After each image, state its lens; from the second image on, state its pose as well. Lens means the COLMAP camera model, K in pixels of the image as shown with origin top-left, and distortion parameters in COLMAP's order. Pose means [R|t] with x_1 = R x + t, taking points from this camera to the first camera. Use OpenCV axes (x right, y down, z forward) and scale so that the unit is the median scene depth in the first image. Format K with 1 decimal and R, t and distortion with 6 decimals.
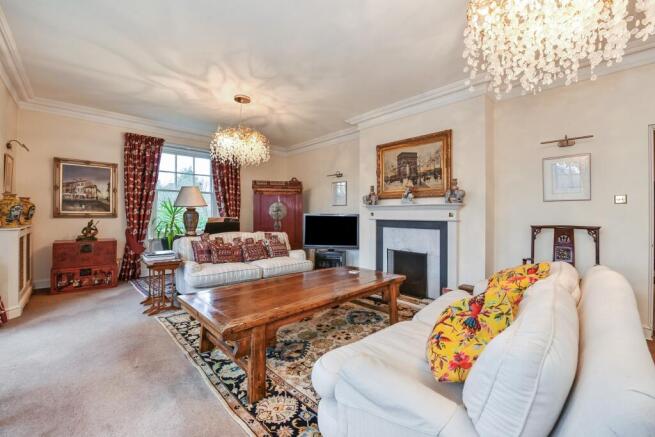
lens RADIAL K [[266.4, 0, 329.1], [0, 266.4, 217.0], [0, 0, 1]] dist [-0.002182, -0.000110]
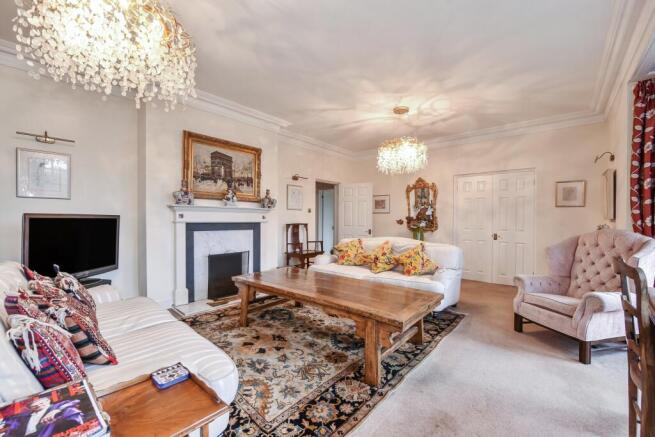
lens RADIAL K [[266.4, 0, 329.1], [0, 266.4, 217.0], [0, 0, 1]] dist [-0.002182, -0.000110]
pose [[-0.093593, 0.002609, 0.995607, -0.765688], [0.001827, 0.999995, -0.002448, -0.004546], [-0.995609, 0.001590, -0.093597, 0.734028]]
